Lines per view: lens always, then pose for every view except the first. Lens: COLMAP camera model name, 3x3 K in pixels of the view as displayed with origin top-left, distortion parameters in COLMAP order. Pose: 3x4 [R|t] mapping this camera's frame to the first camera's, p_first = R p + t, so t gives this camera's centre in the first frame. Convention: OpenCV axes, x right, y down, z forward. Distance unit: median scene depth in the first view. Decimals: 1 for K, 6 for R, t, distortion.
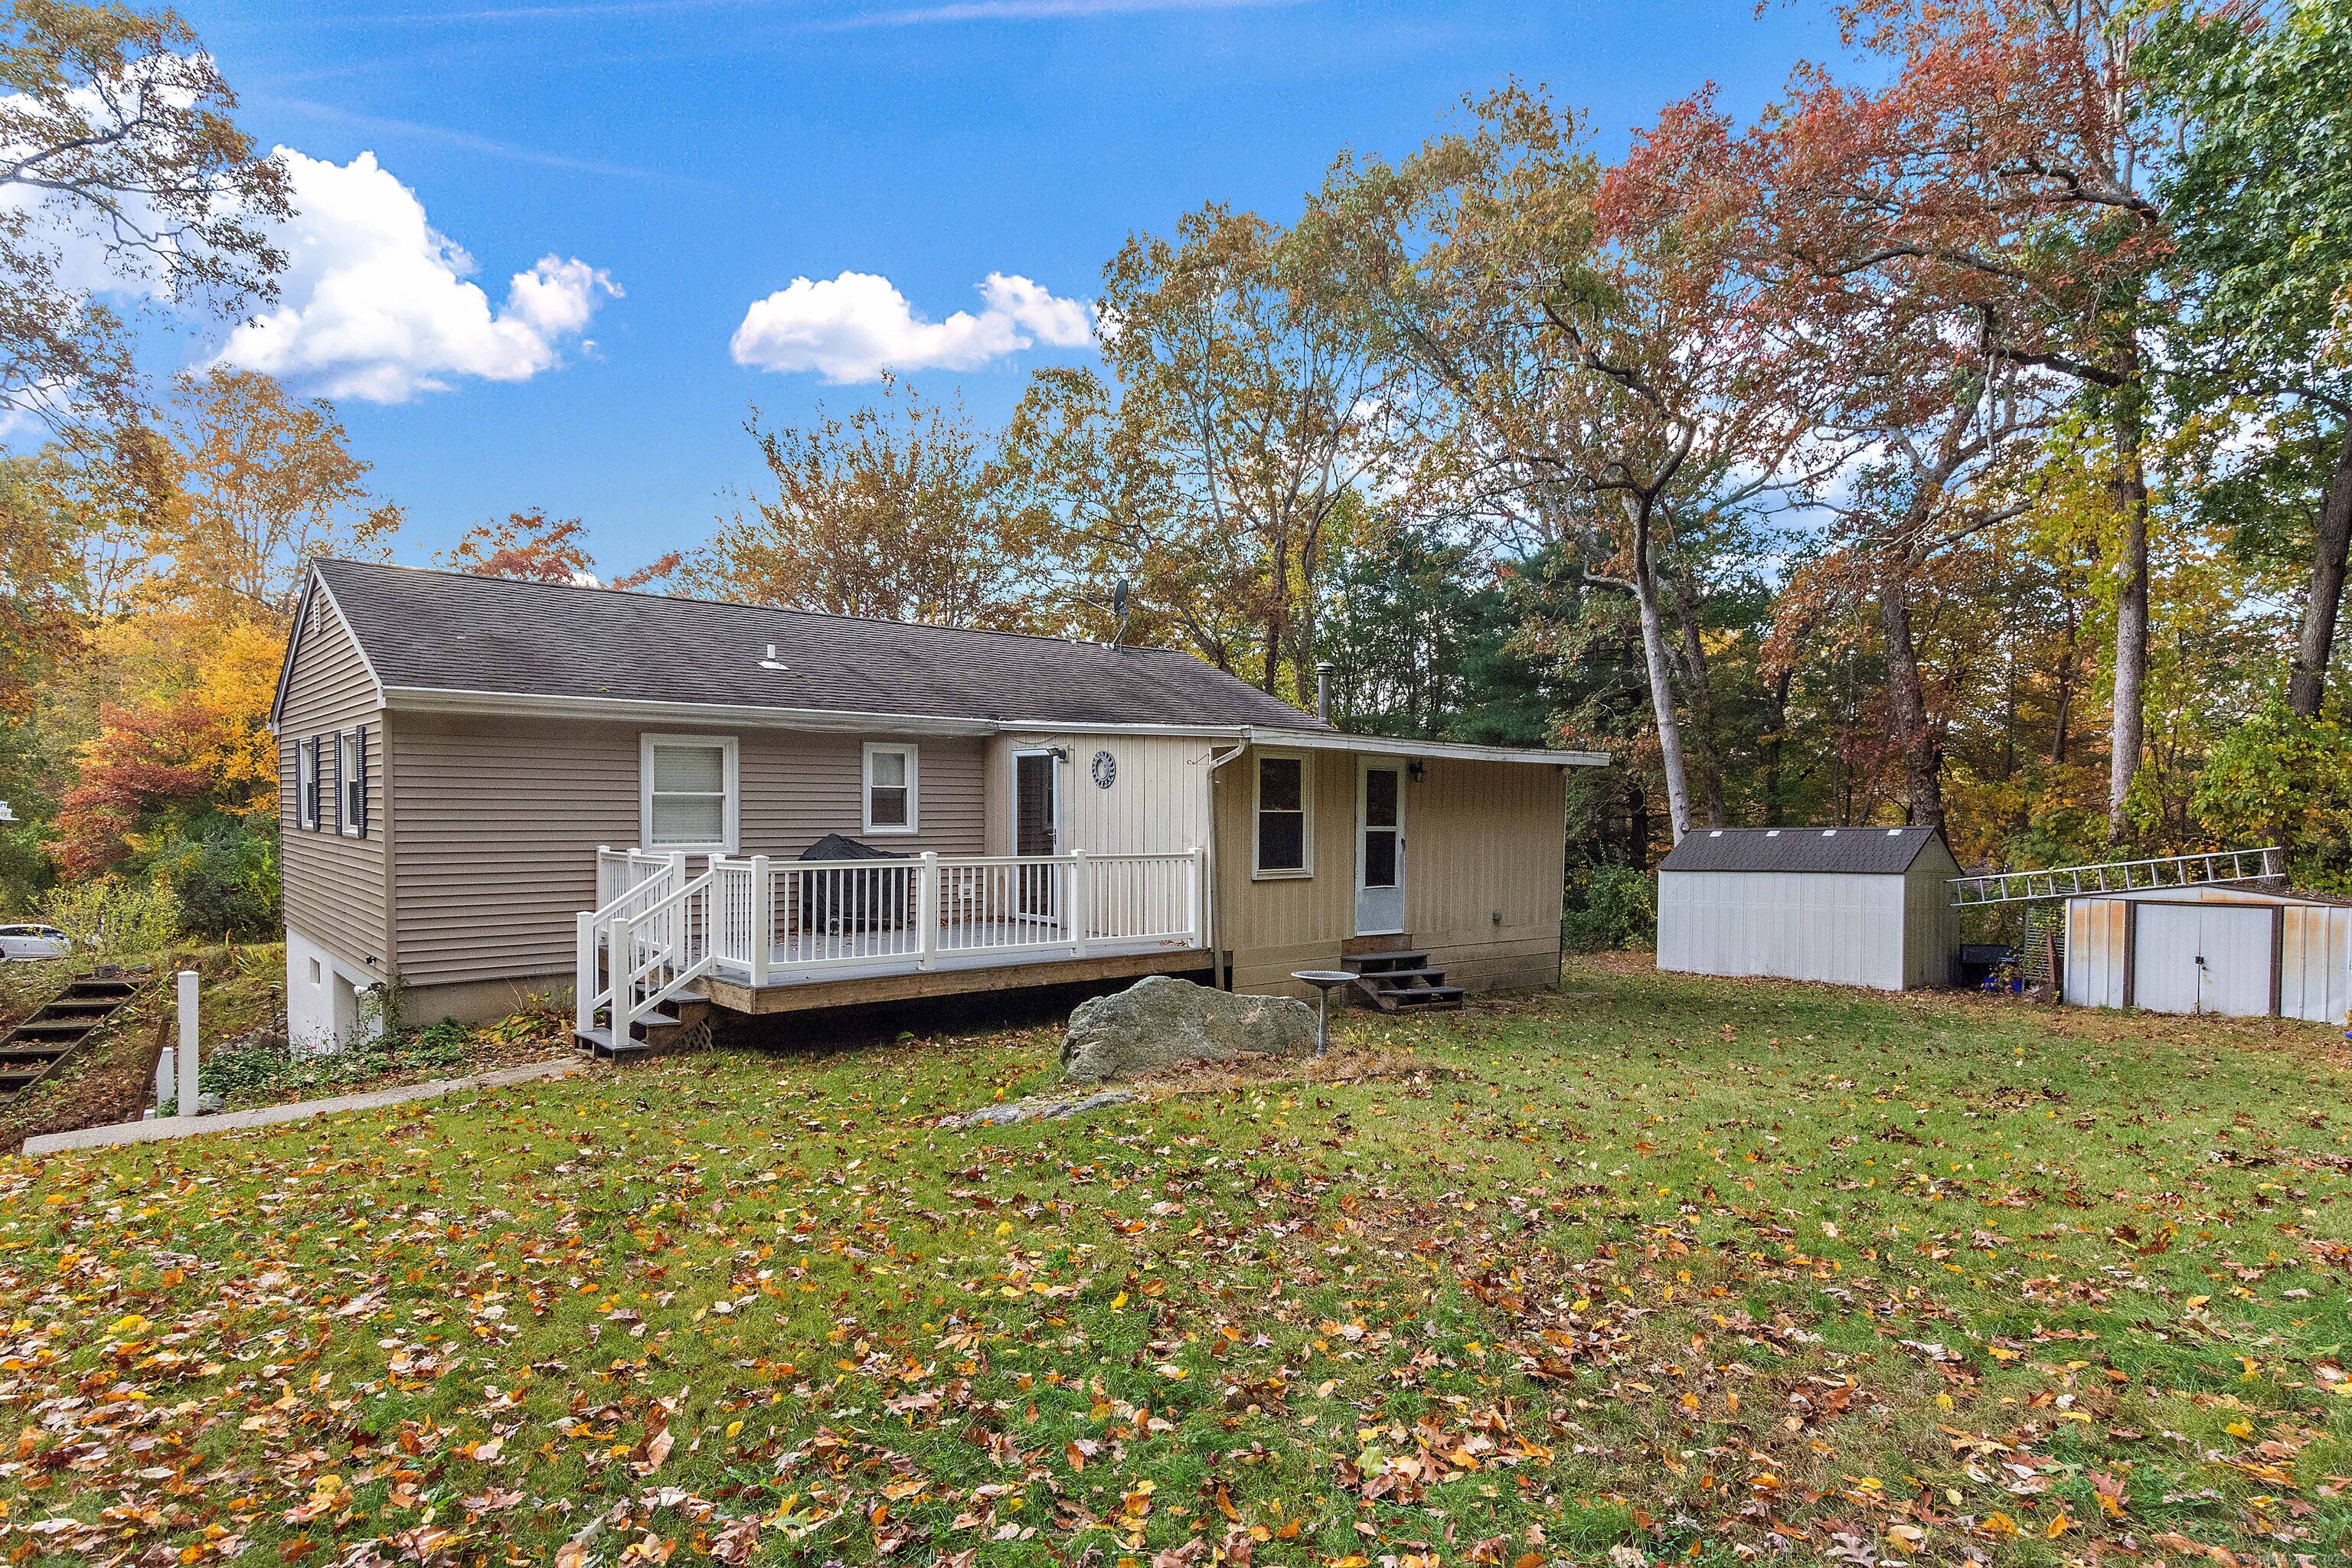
lens RADIAL K [[1258.9, 0, 1164.0], [0, 1258.9, 825.9], [0, 0, 1]] dist [0.003449, 0.001307]
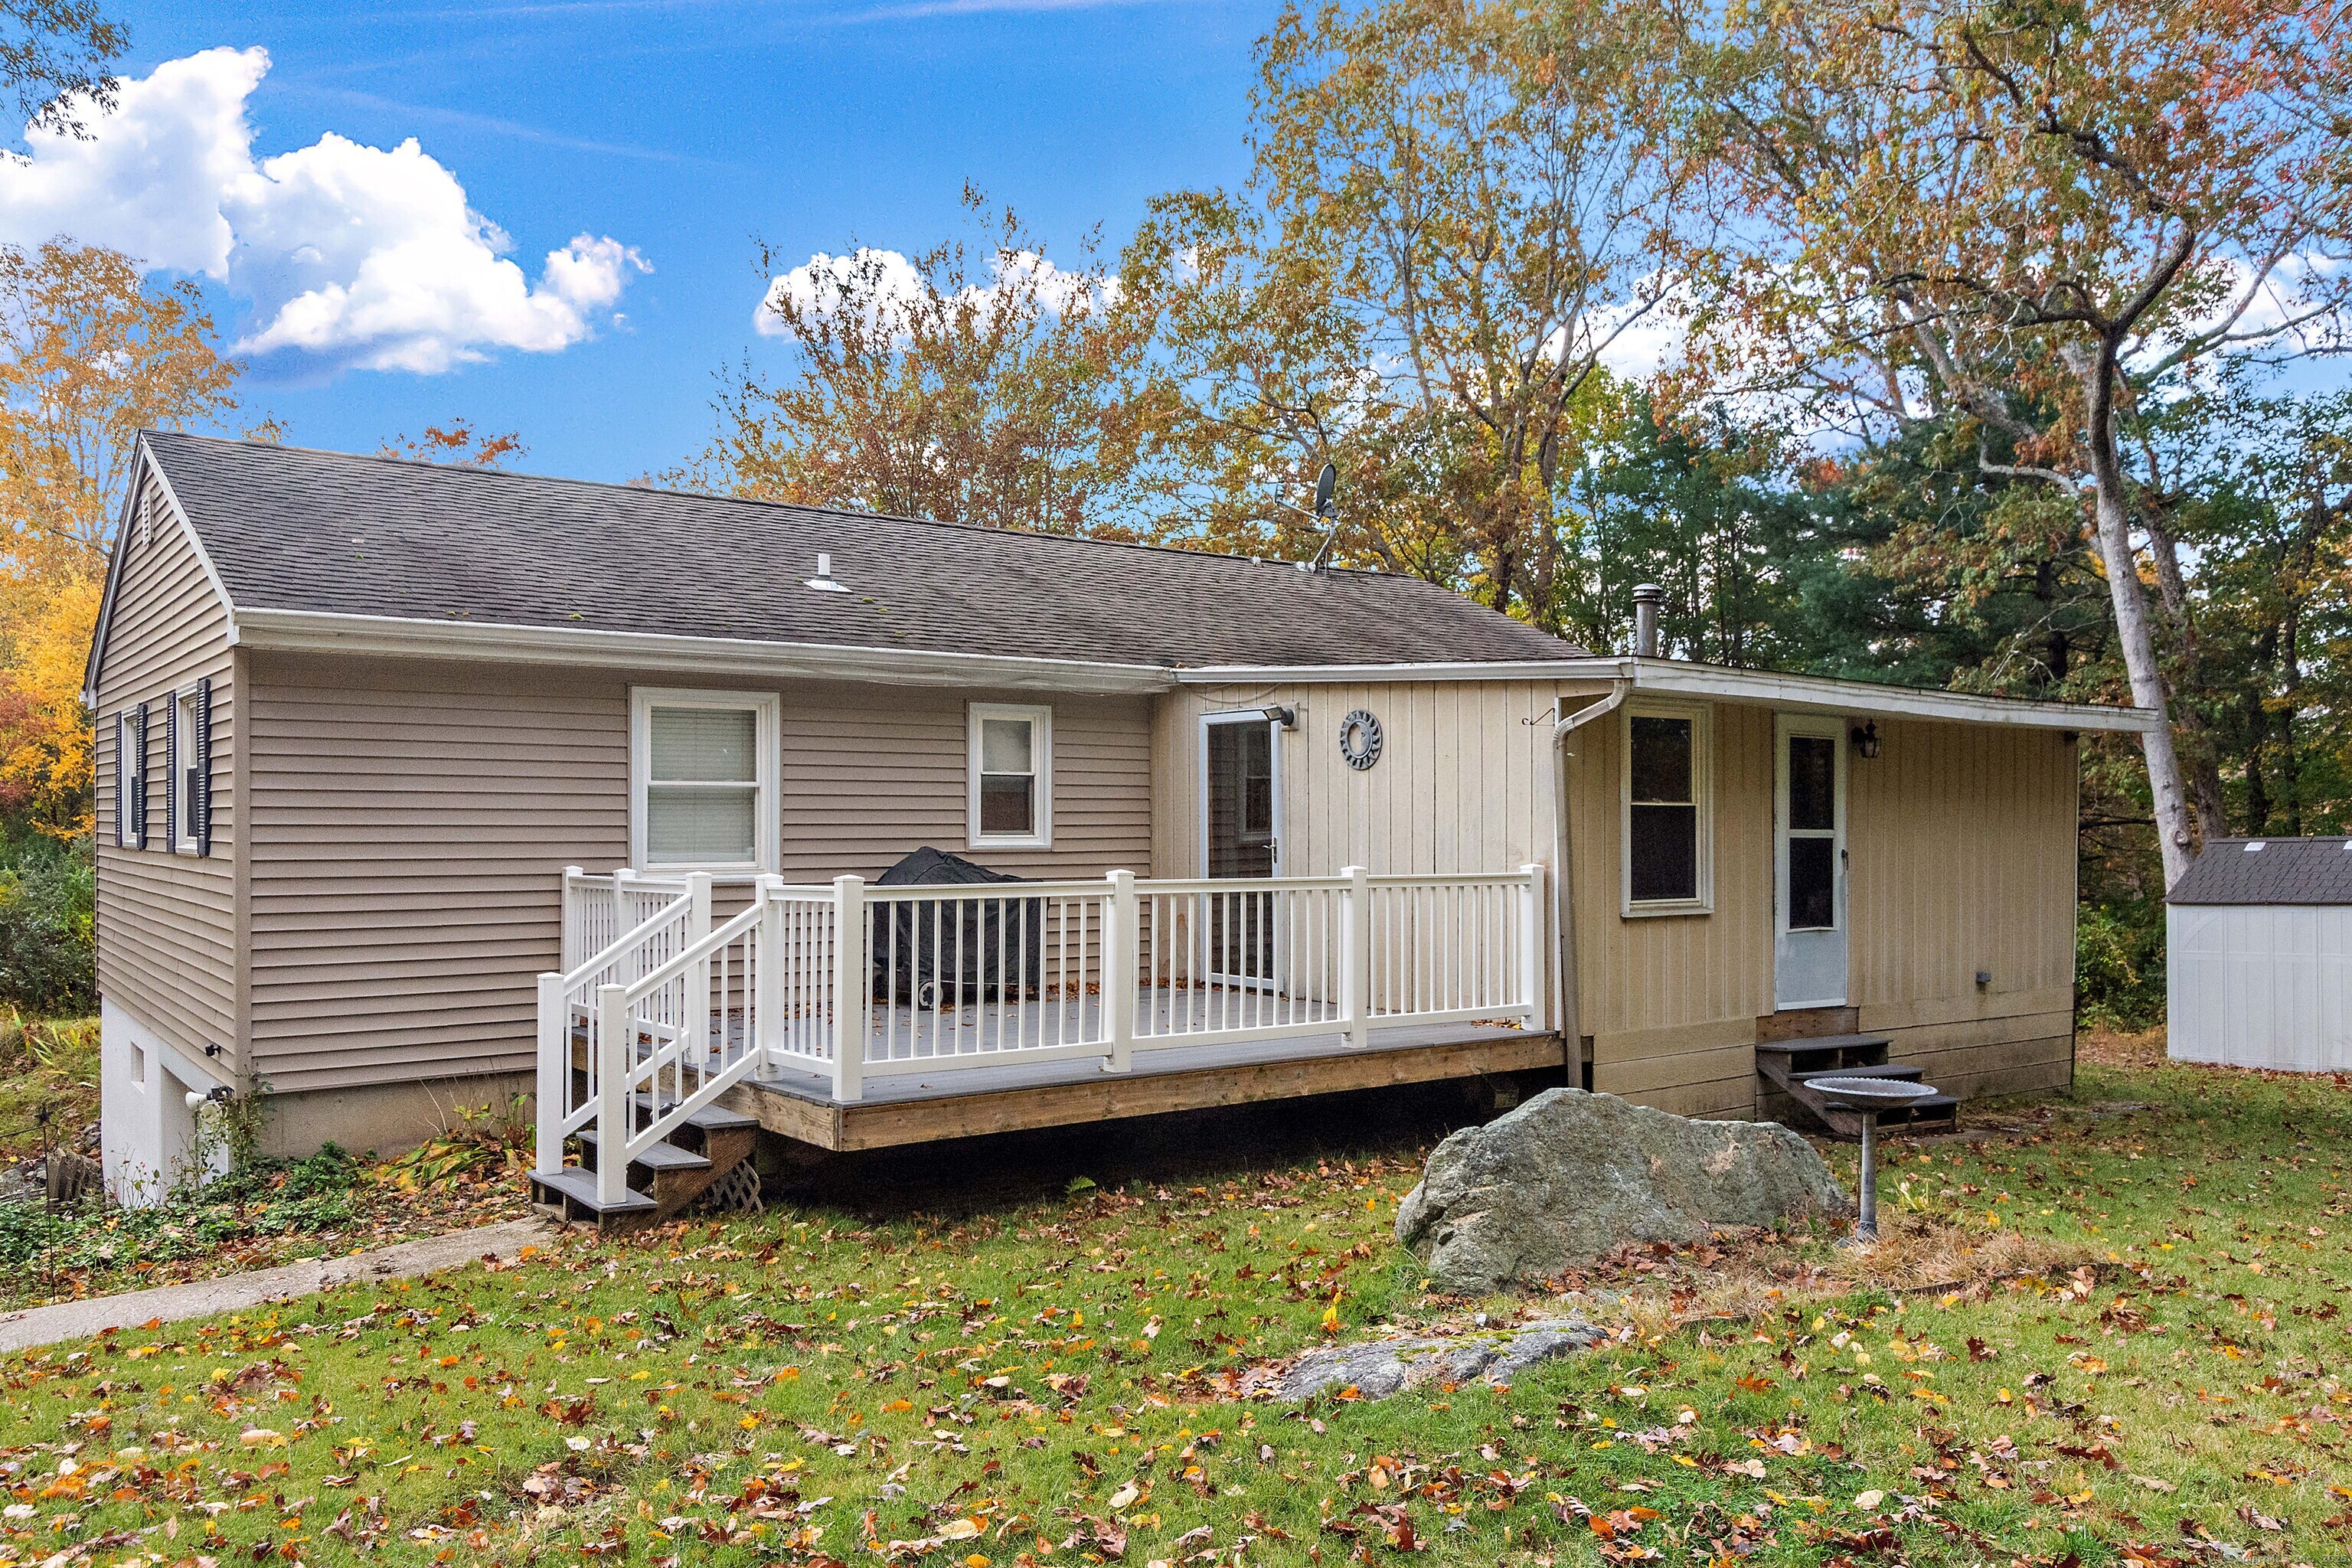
lens RADIAL K [[1726.1, 0, 1177.1], [0, 1726.1, 789.2], [0, 0, 1]] dist [-0.002284, -0.003174]
pose [[0.997861, -0.008426, -0.064820, -0.088522], [0.006084, 0.999324, -0.036246, 0.010196], [0.065082, 0.035774, 0.997238, 0.161614]]
